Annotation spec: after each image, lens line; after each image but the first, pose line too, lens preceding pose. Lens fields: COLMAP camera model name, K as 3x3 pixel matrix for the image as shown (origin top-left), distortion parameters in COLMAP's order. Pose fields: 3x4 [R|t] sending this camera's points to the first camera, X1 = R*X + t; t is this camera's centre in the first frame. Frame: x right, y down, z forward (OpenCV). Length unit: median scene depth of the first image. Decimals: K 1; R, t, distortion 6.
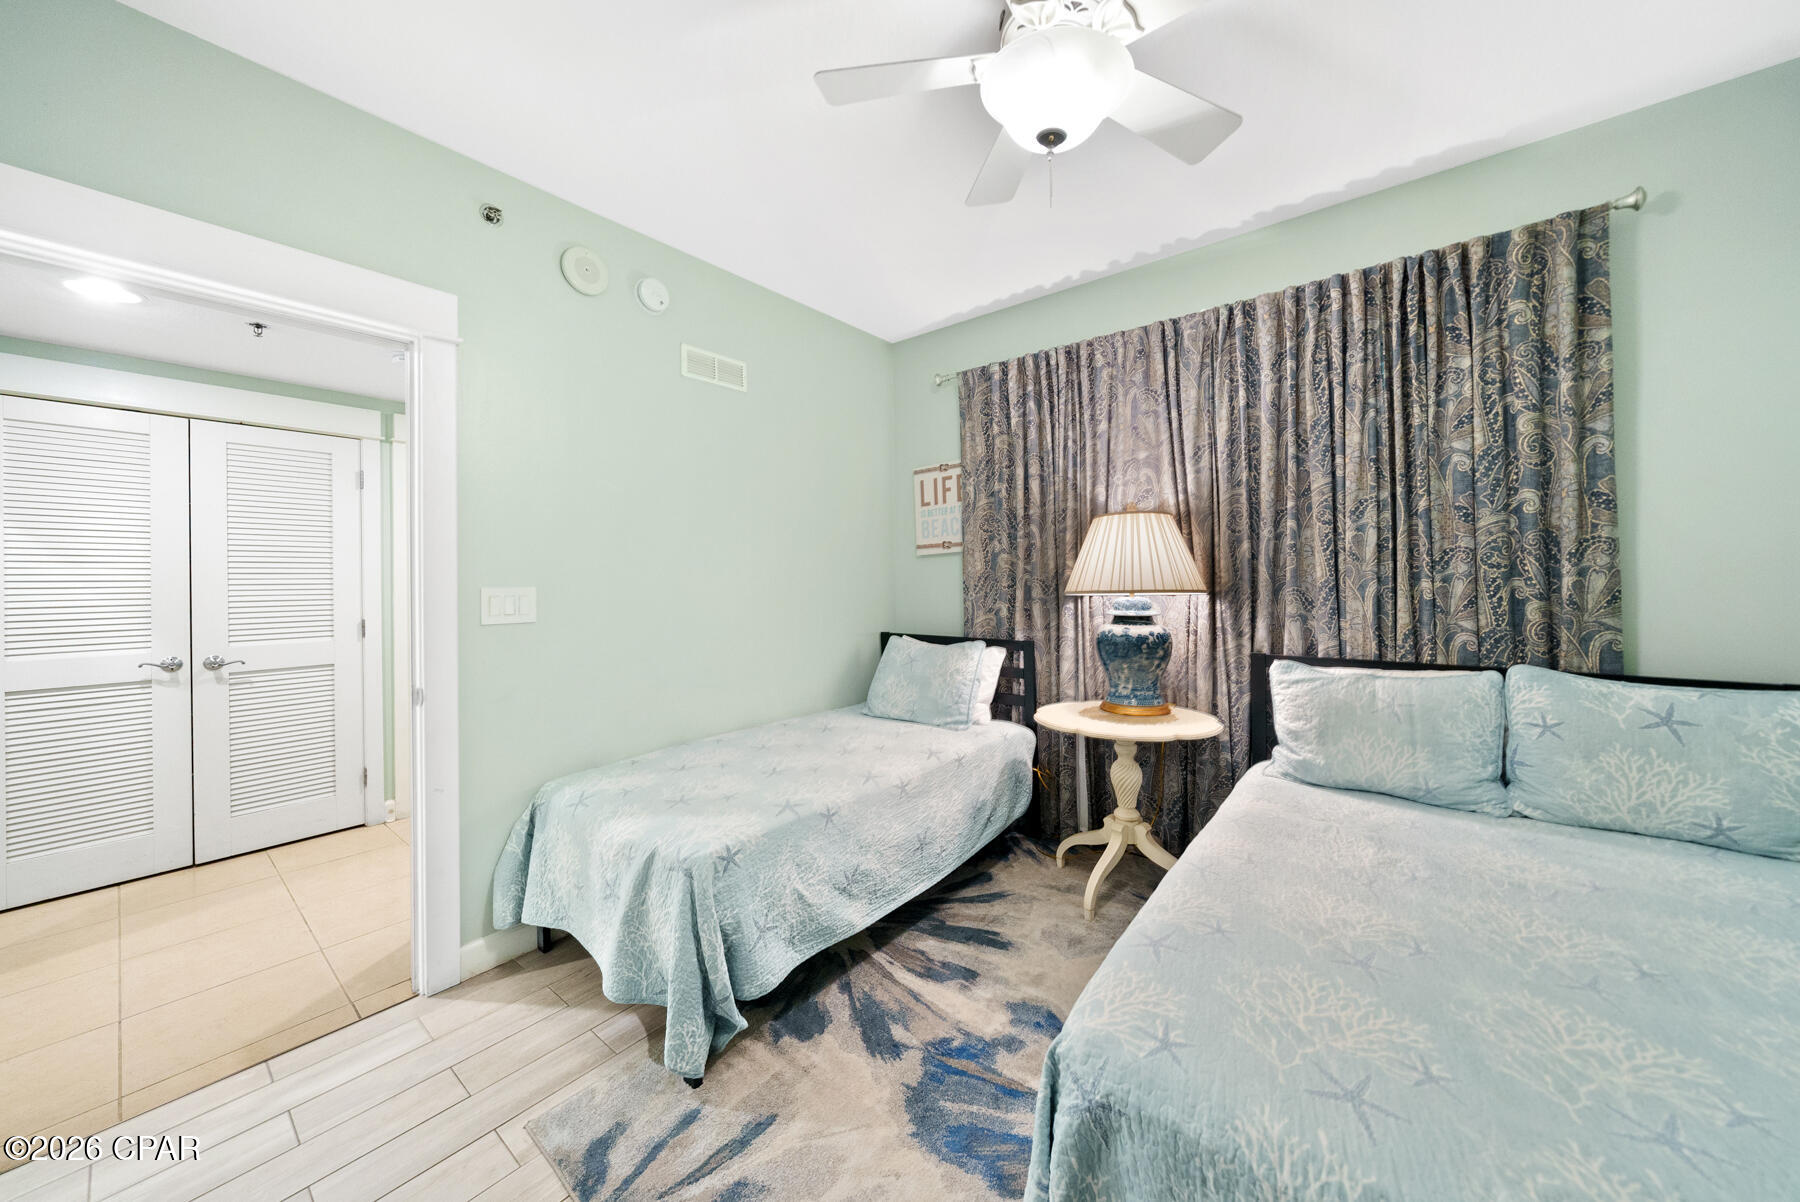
lens RADIAL K [[627.2, 0, 900.0], [0, 627.2, 601.0], [0, 0, 1]] dist [-0.005311, 0.000006]
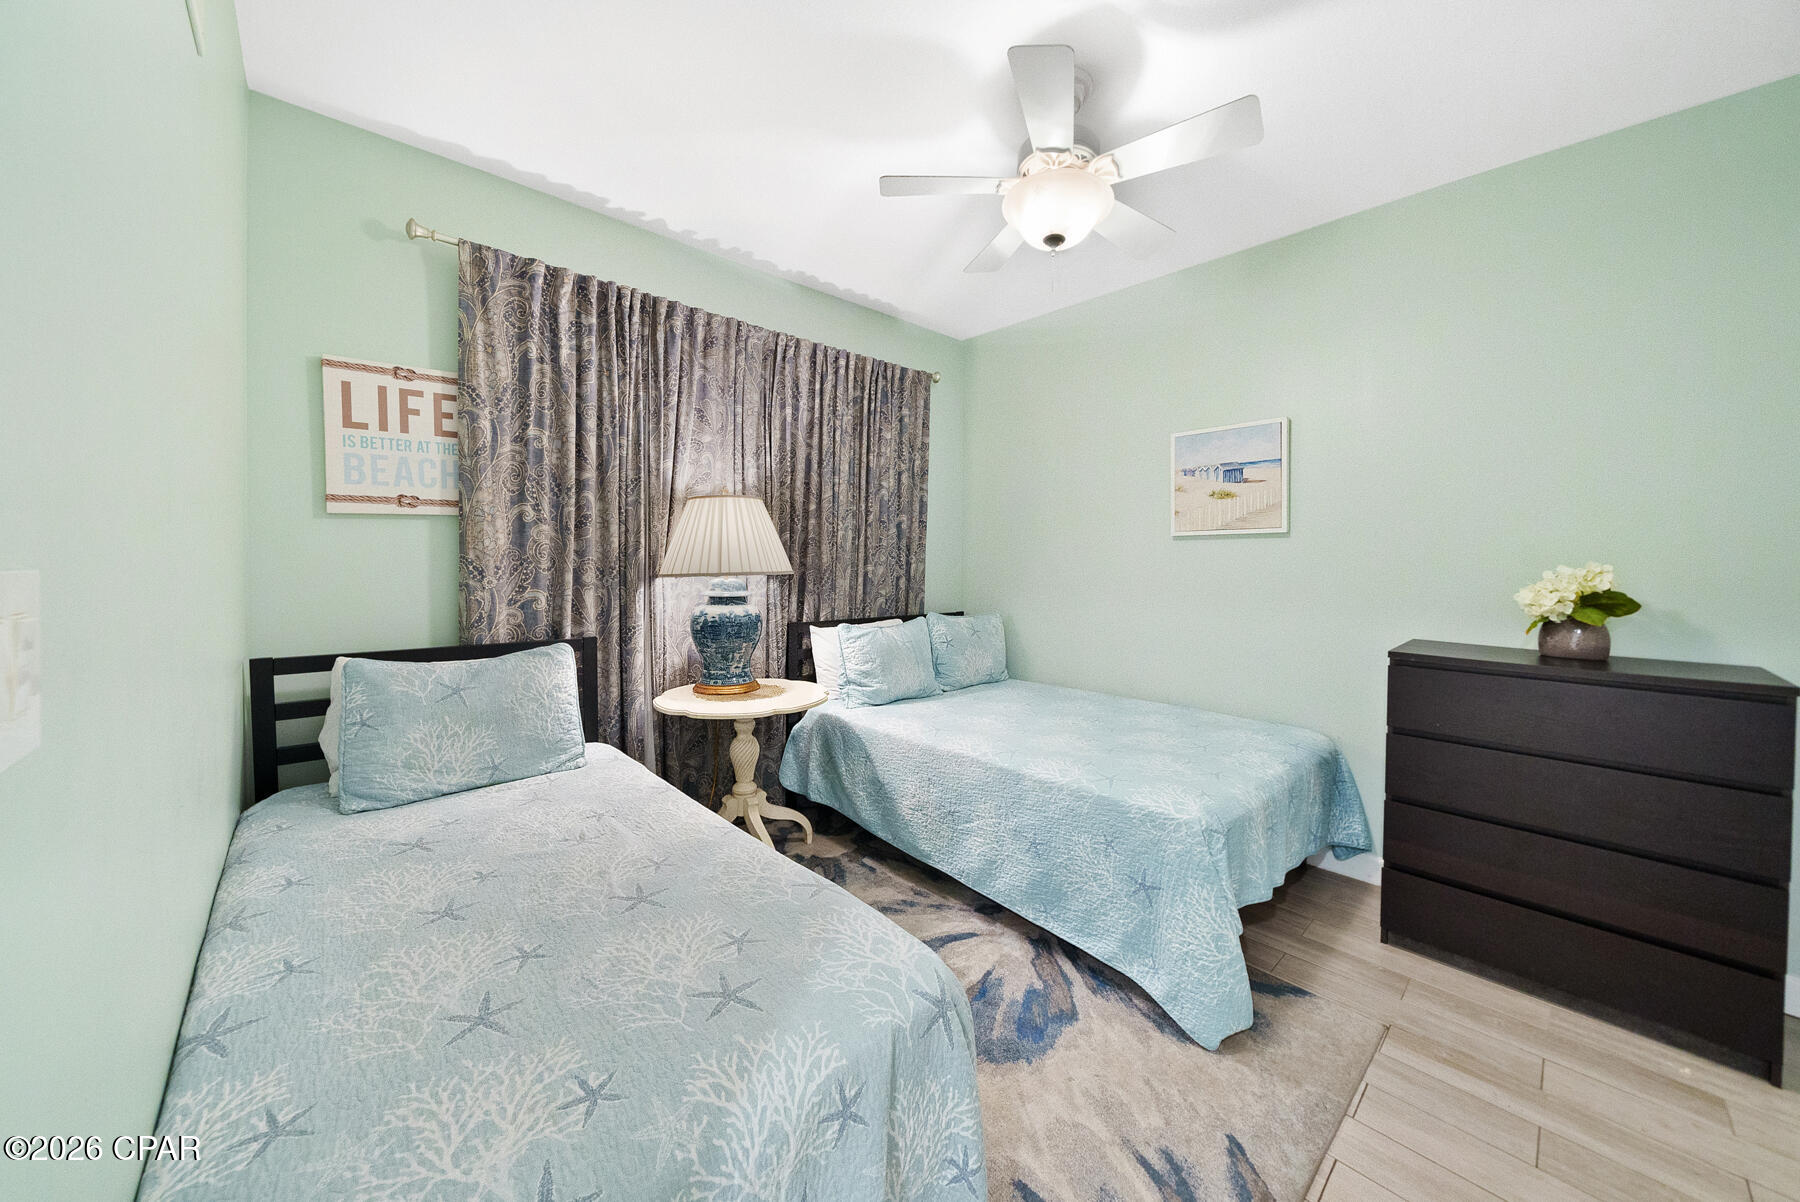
lens RADIAL K [[617.9, 0, 890.7], [0, 617.9, 592.1], [0, 0, 1]] dist [0.017028, 0.000000]
pose [[0.185061, -0.032151, 0.982201, -0.530251], [0.024115, 0.999312, 0.028168, -0.006318], [-0.982431, 0.018473, 0.185709, 0.500413]]
